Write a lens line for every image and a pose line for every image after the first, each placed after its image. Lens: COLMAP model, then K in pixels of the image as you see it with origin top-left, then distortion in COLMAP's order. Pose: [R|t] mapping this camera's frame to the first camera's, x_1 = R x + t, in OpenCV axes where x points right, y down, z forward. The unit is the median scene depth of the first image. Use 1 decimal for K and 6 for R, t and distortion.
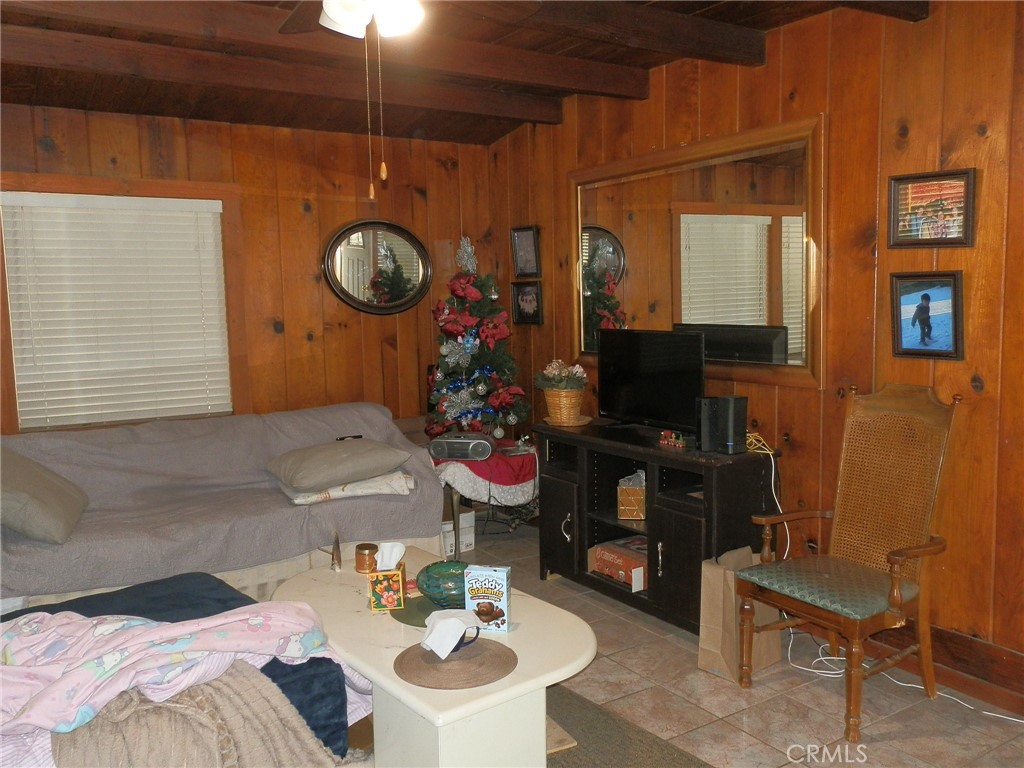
lens RADIAL K [[864.7, 0, 512.0], [0, 864.7, 384.0], [0, 0, 1]] dist [0.012566, -0.001120]
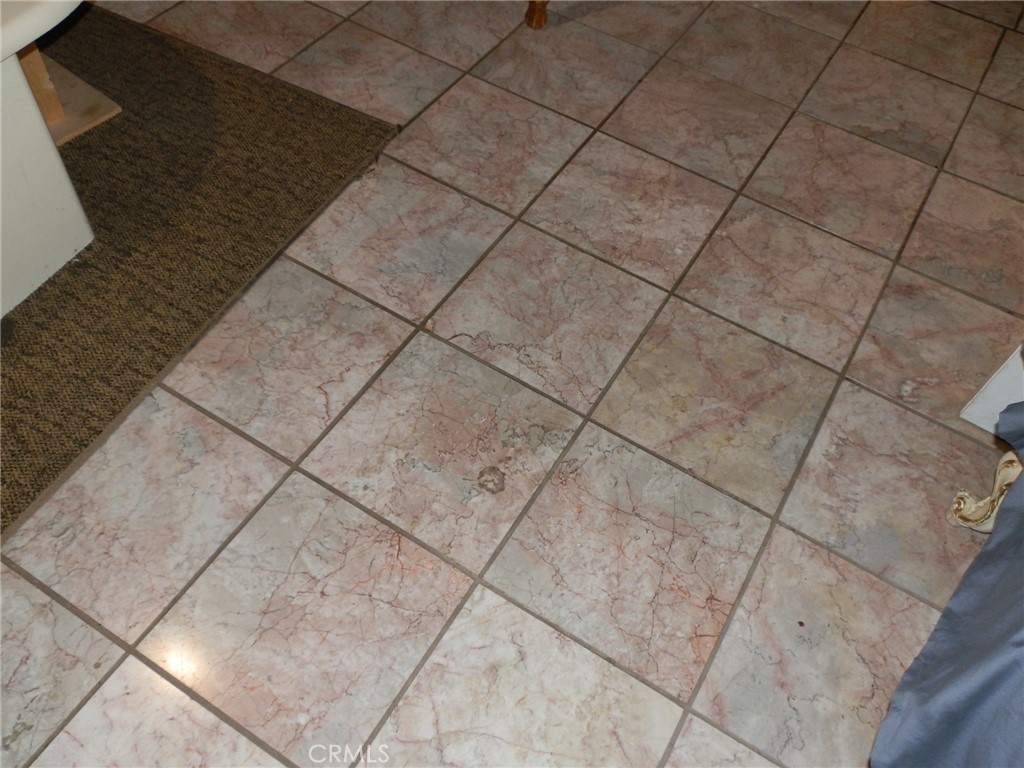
lens RADIAL K [[864.7, 0, 512.0], [0, 864.7, 384.0], [0, 0, 1]] dist [0.012566, -0.001120]
pose [[0.893836, -0.302031, 0.331413, 0.044639], [-0.051850, 0.664533, 0.745458, 0.064412], [-0.445386, -0.683501, 0.578323, 0.306697]]
